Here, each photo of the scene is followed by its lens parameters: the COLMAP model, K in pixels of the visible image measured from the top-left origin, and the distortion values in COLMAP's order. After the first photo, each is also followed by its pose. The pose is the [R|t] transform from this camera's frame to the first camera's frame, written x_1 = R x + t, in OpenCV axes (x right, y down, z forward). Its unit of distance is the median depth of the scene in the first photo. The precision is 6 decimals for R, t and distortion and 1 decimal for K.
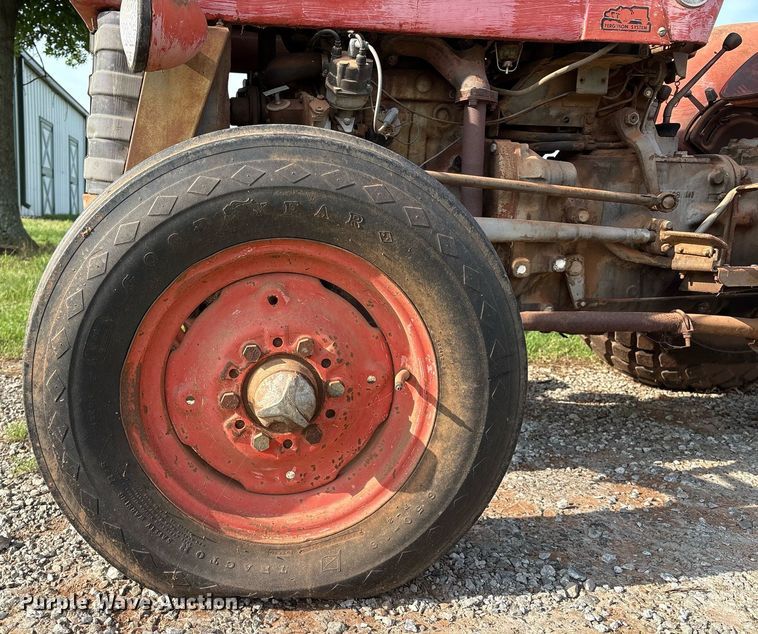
lens RADIAL K [[701.9, 0, 300.4], [0, 701.9, 354.8], [0, 0, 1]] dist [0.004913, 0.000000]
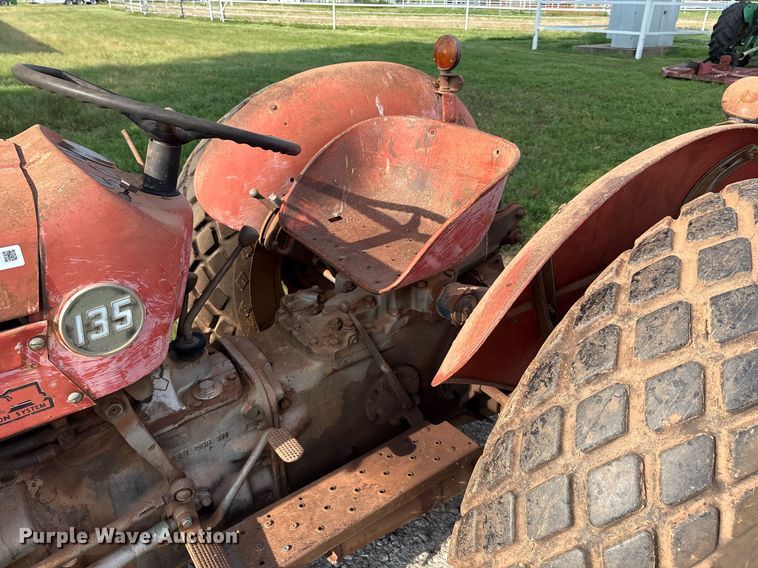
lens RADIAL K [[568.7, 0, 378.5], [0, 568.7, 291.7], [0, 0, 1]] dist [0.021988, -0.020956]
pose [[0.896876, -0.225835, 0.380279, 0.571043], [0.107482, 0.945327, 0.307903, -0.670673], [-0.429024, -0.235278, 0.872114, 0.410512]]
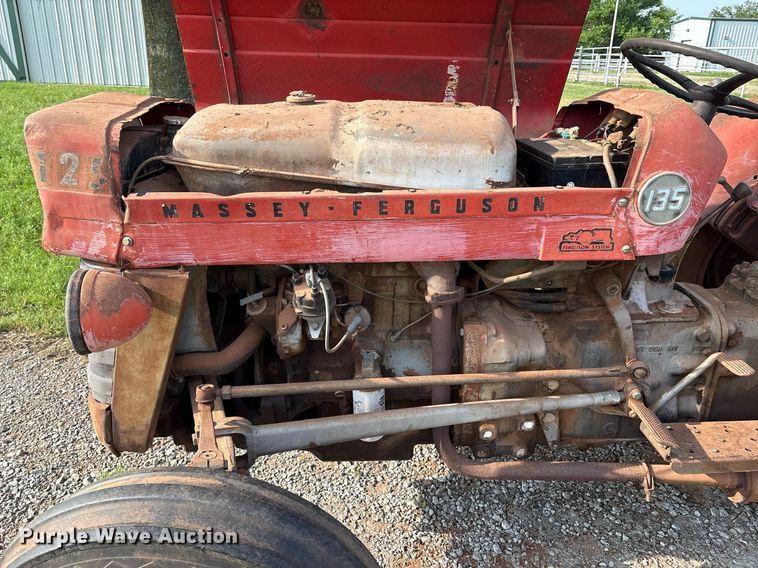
lens RADIAL K [[568.7, 0, 381.7], [0, 568.7, 289.4], [0, 0, 1]] dist [0.021988, -0.020956]
pose [[0.989125, 0.037772, -0.142147, 0.281096], [-0.011301, 0.983122, 0.182604, -0.529879], [0.146645, -0.179012, 0.972857, 0.153144]]
